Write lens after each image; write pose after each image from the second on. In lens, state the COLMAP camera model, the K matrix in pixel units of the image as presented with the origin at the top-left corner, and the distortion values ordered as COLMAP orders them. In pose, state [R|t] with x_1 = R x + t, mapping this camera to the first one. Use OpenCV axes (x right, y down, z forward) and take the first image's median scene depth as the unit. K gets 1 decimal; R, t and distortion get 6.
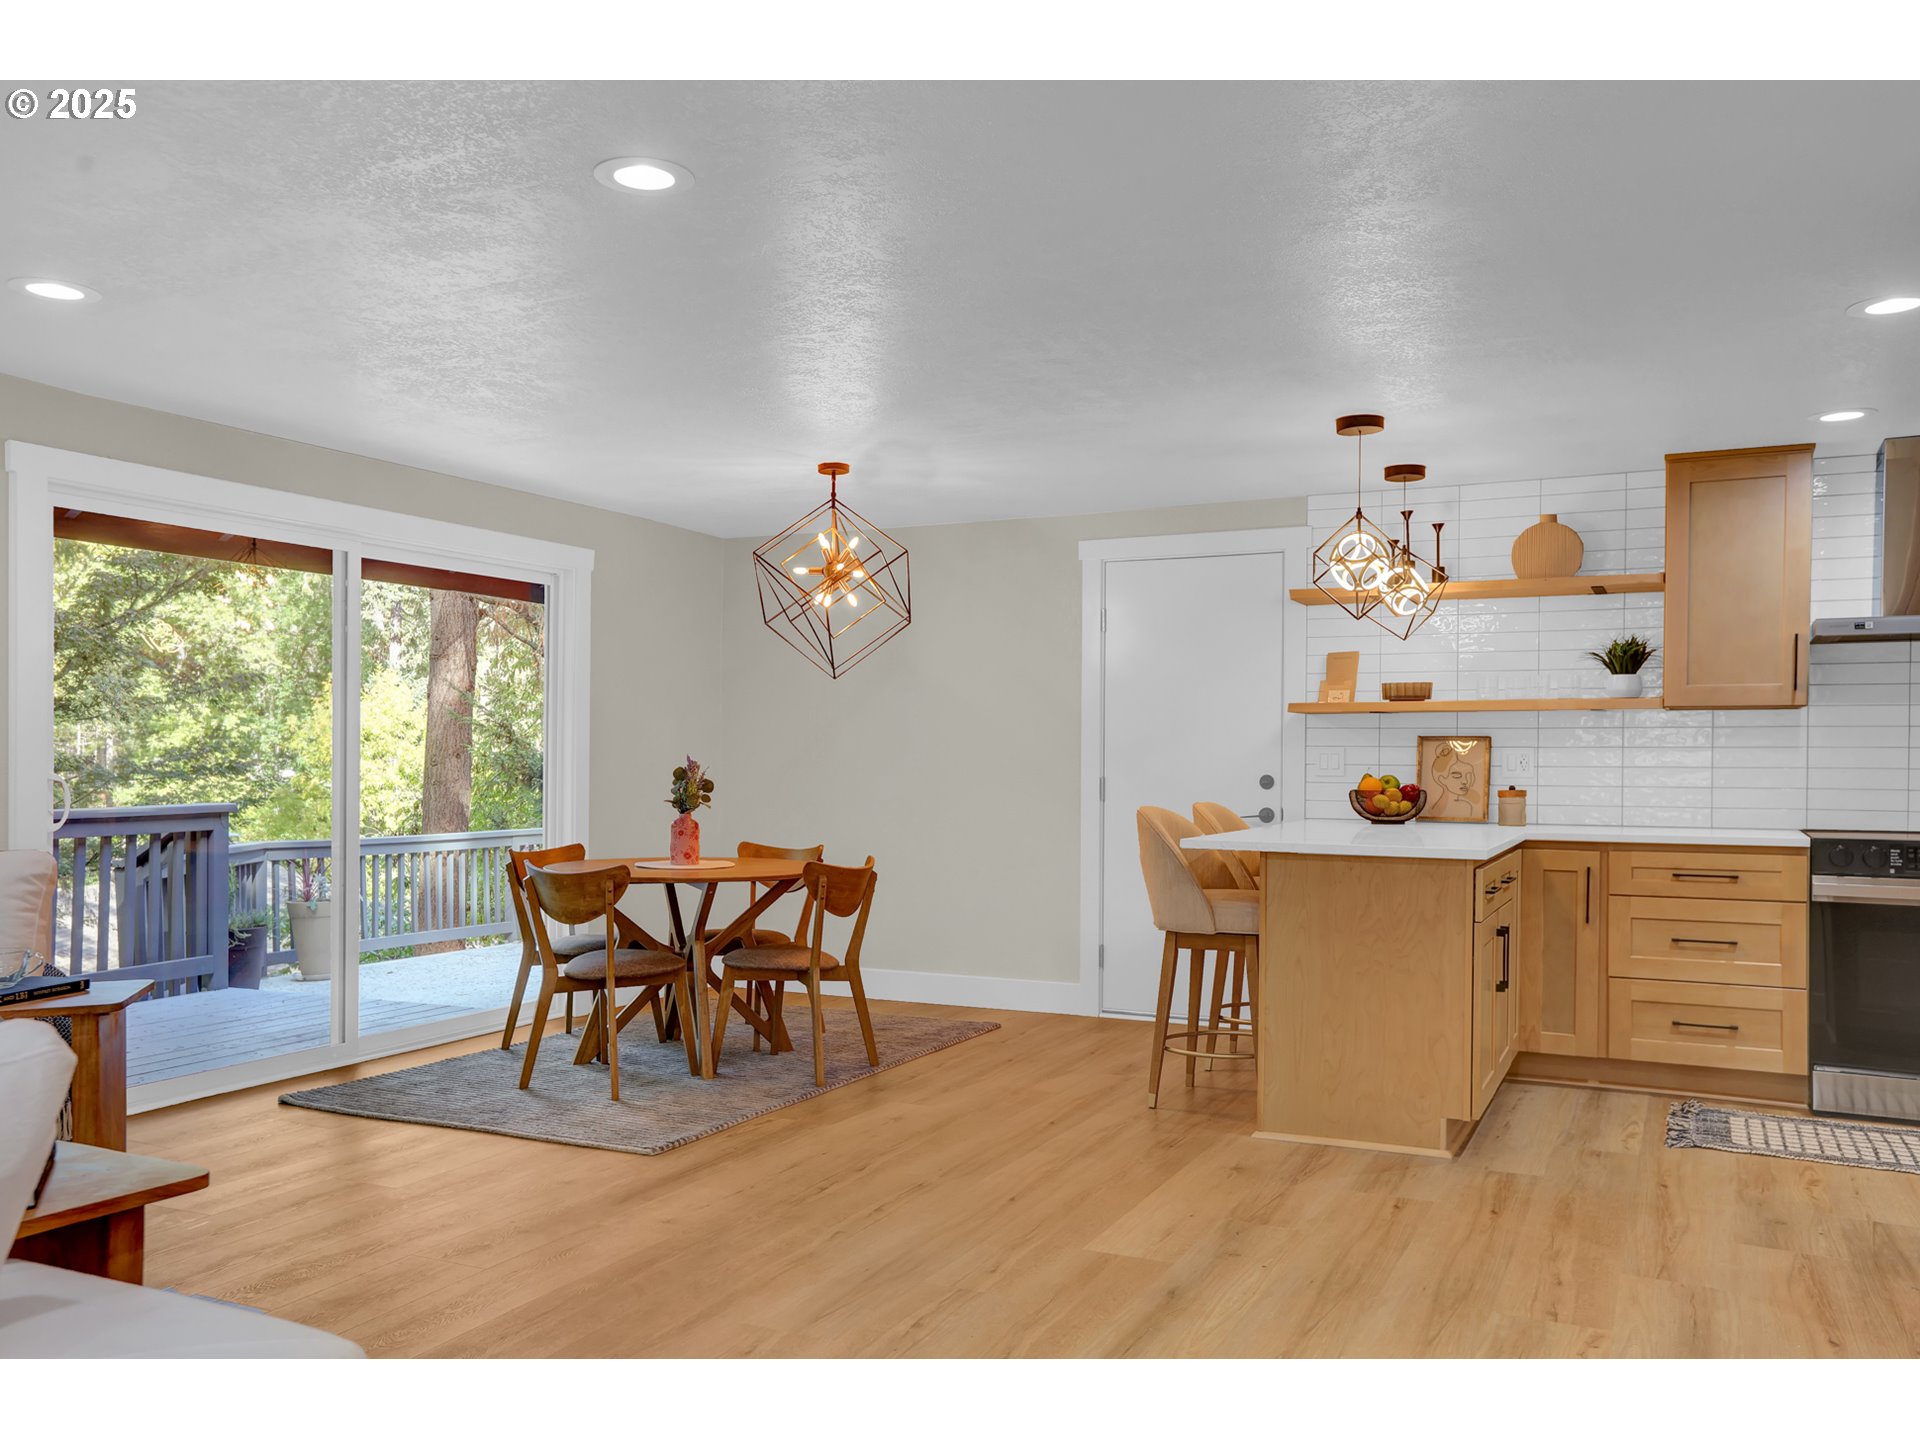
lens RADIAL K [[1416.9, 0, 985.3], [0, 1416.9, 801.7], [0, 0, 1]] dist [0.005773, 0.002726]
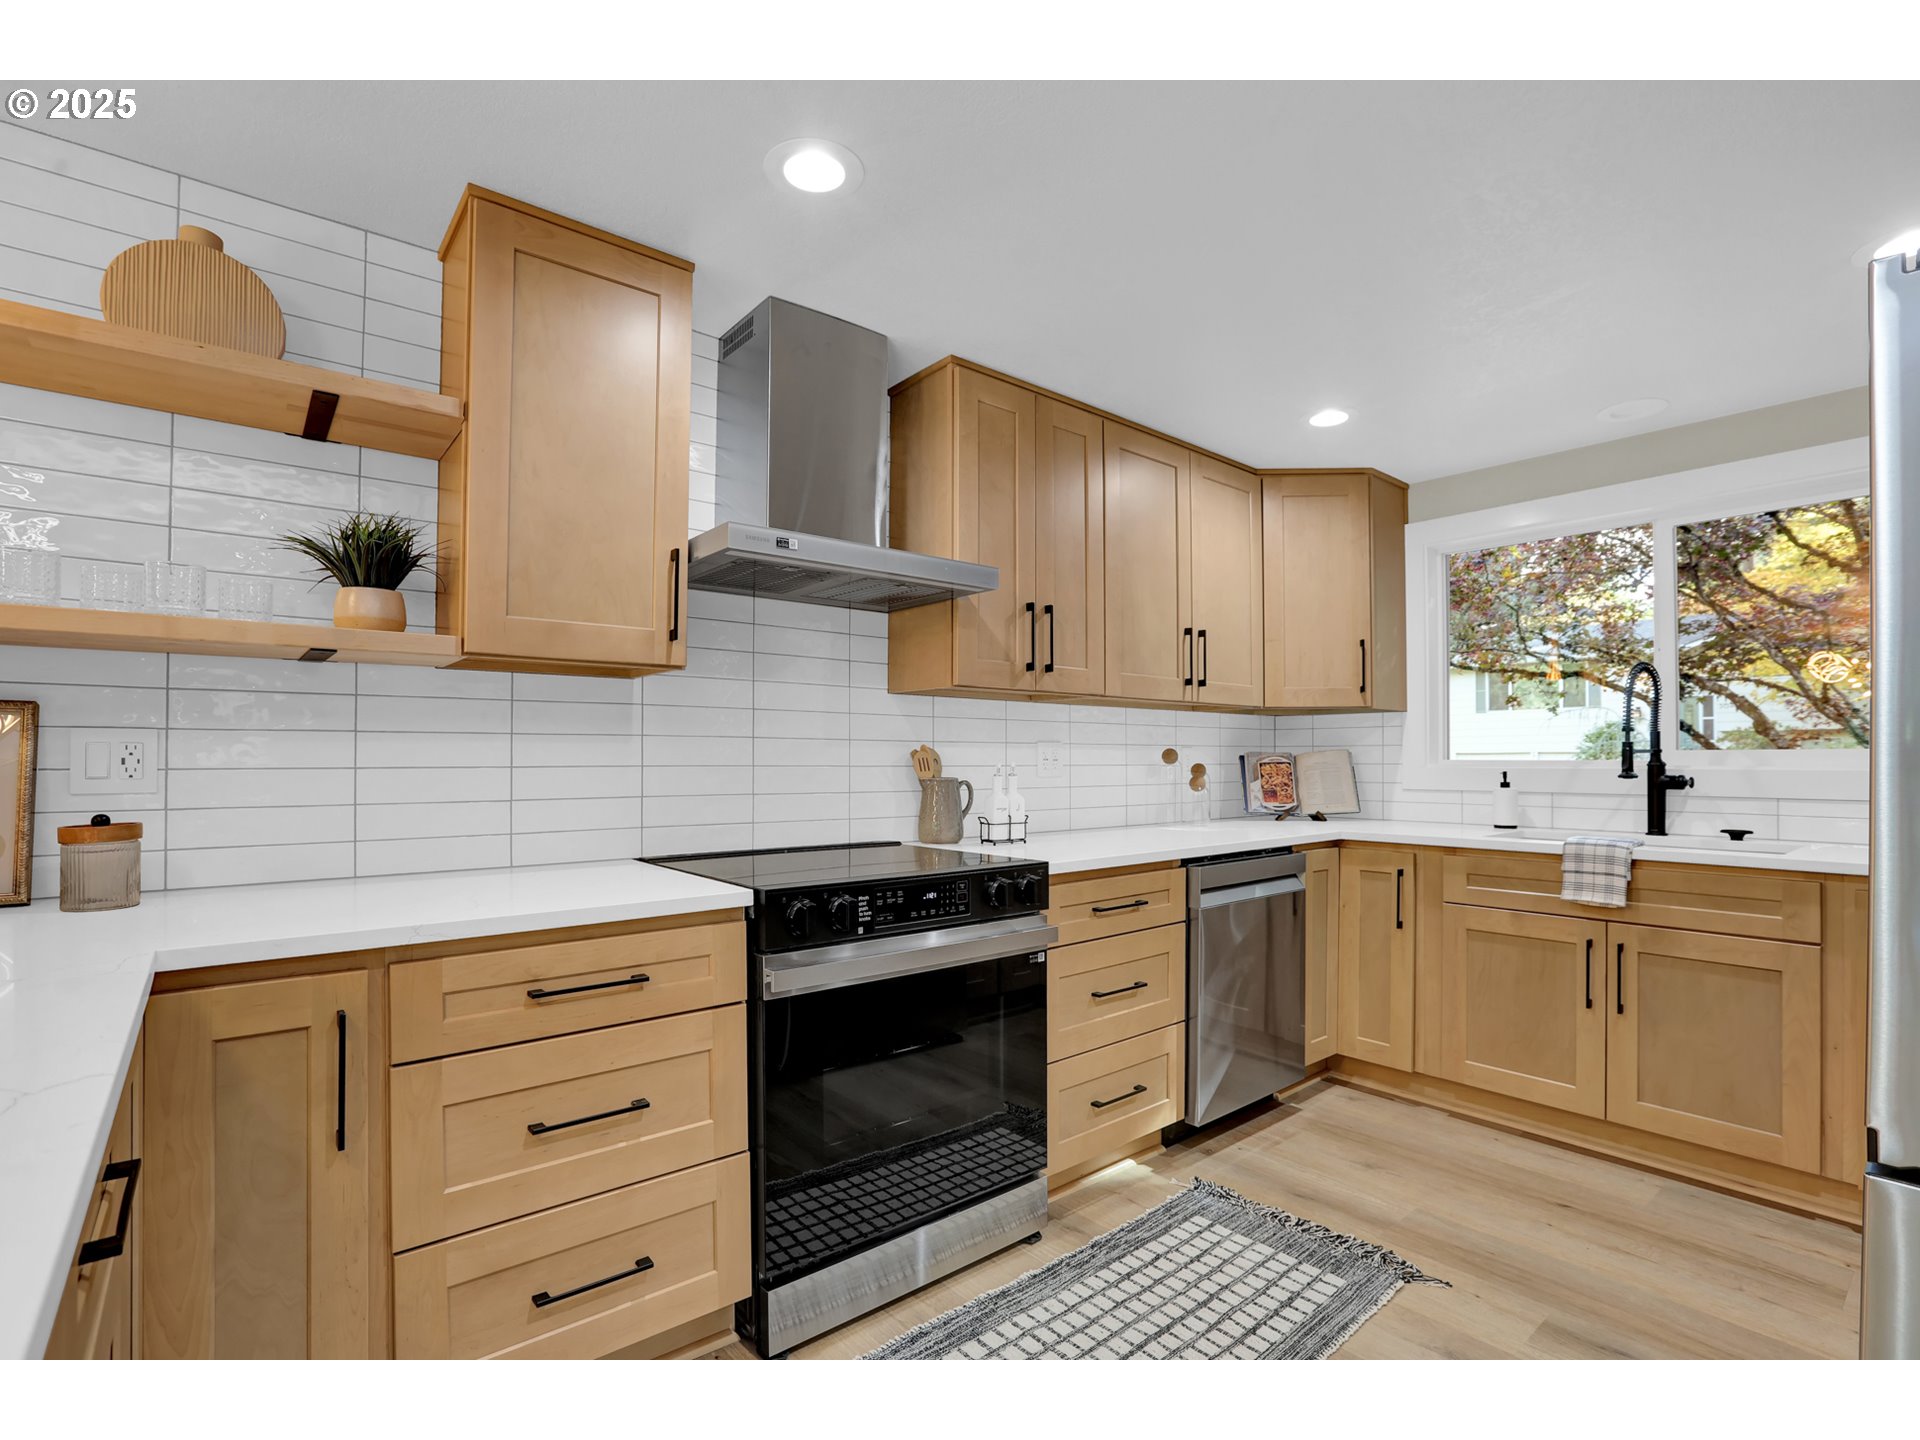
lens RADIAL K [[940.1, 0, 954.8], [0, 940.1, 733.9], [0, 0, 1]] dist [-0.053305, 0.020942]
pose [[0.424797, 0.016044, 0.905146, 0.245181], [0.028121, 0.999127, -0.030908, -0.021337], [-0.904852, 0.038583, 0.423975, 0.687617]]
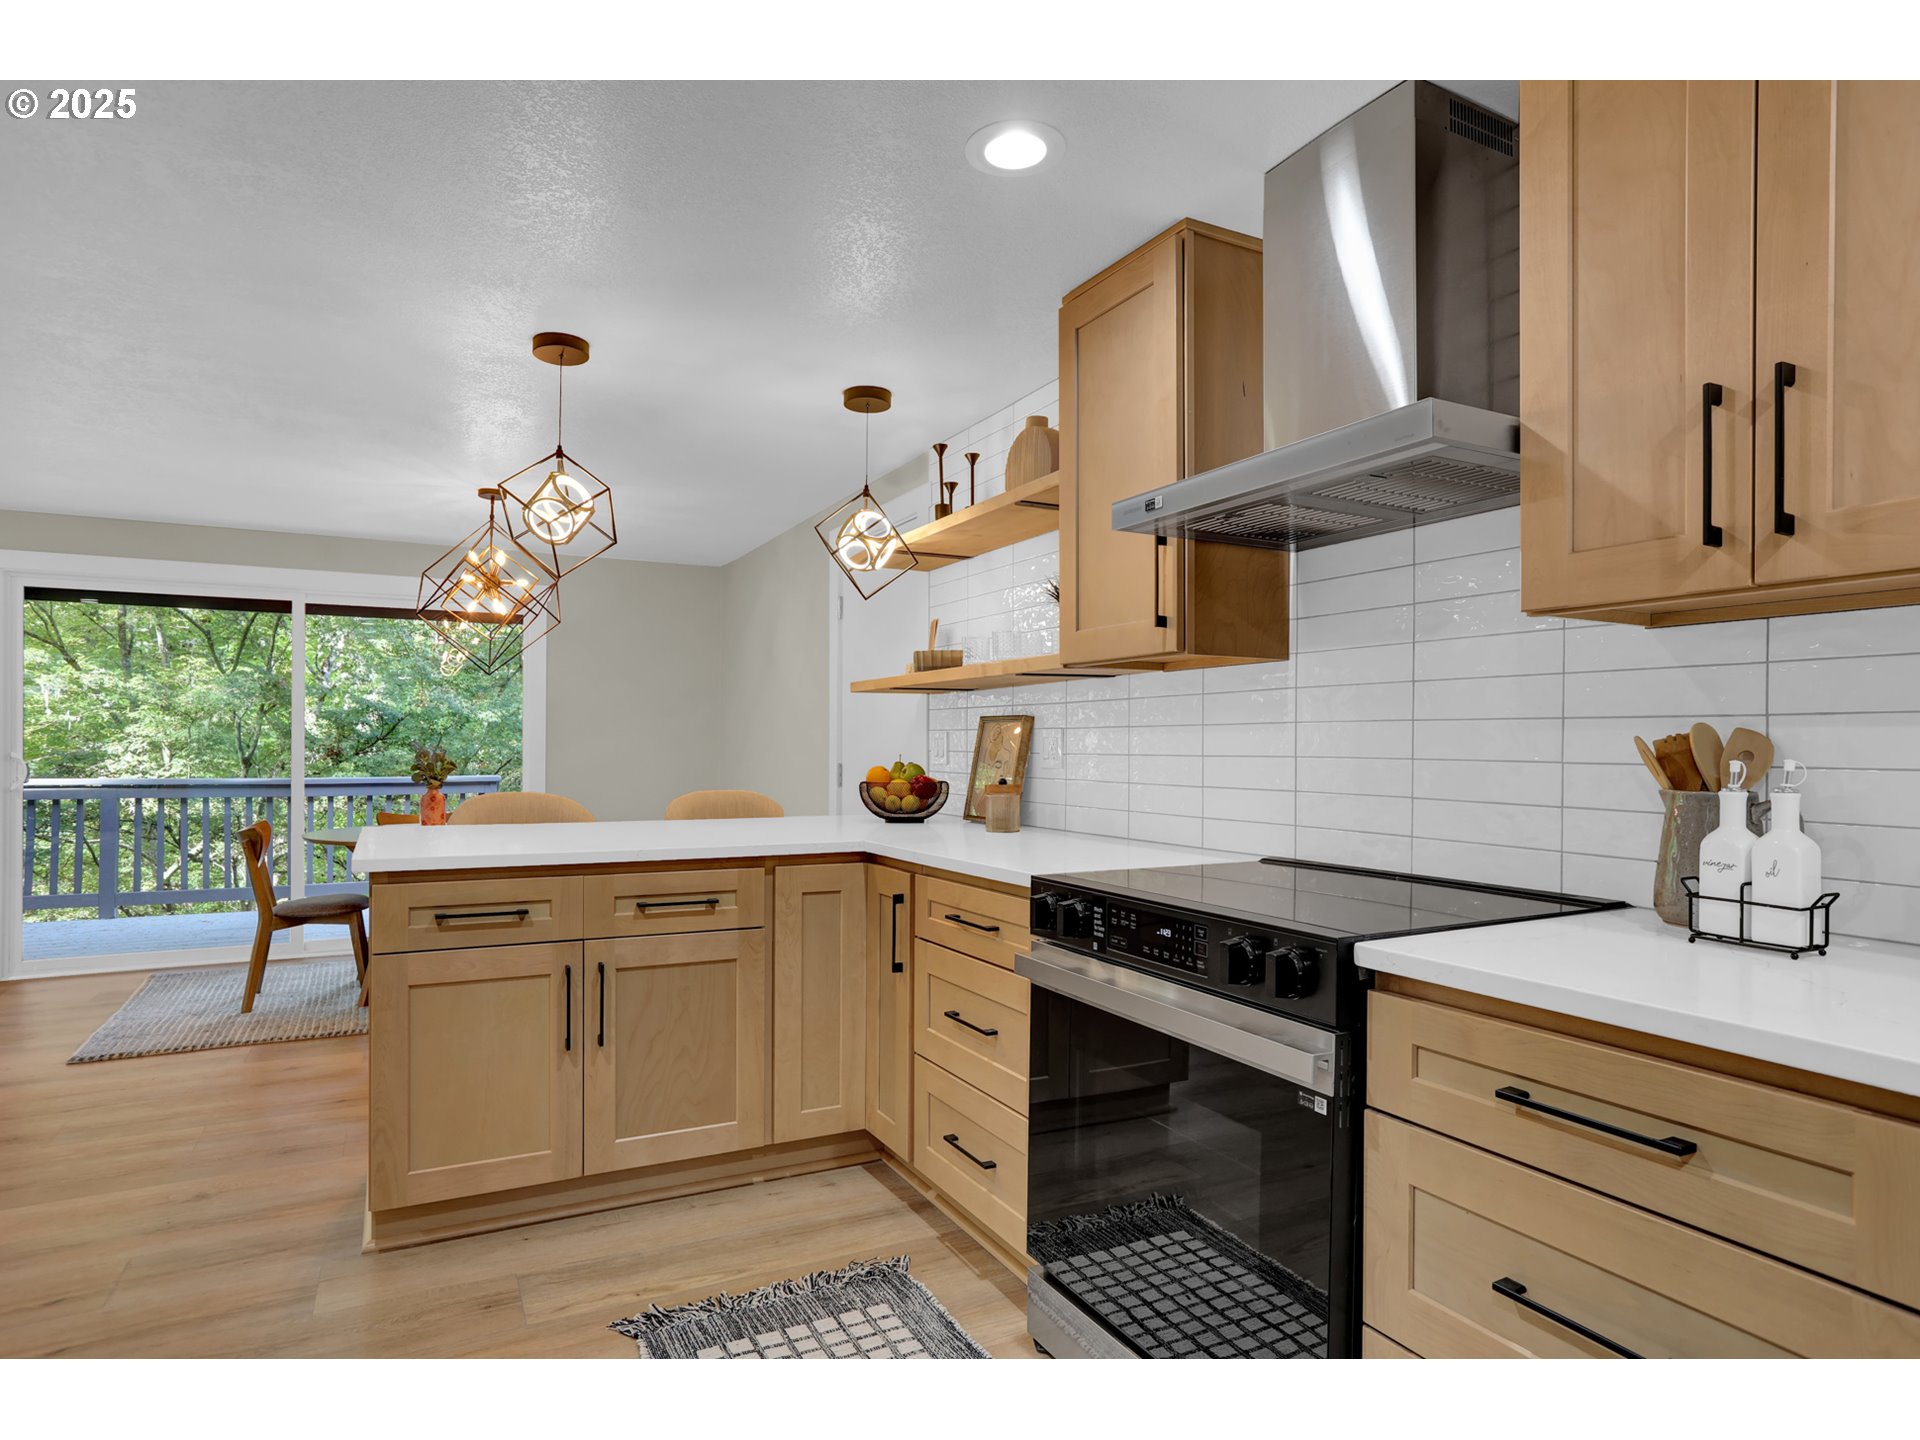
lens RADIAL K [[1023.6, 0, 966.0], [0, 1023.6, 774.3], [0, 0, 1]] dist [0.004234, 0.000925]
pose [[0.810163, 0.014534, -0.586024, 0.724569], [-0.018919, 0.999820, -0.001359, -0.013355], [0.585899, 0.012189, 0.810293, 0.575401]]
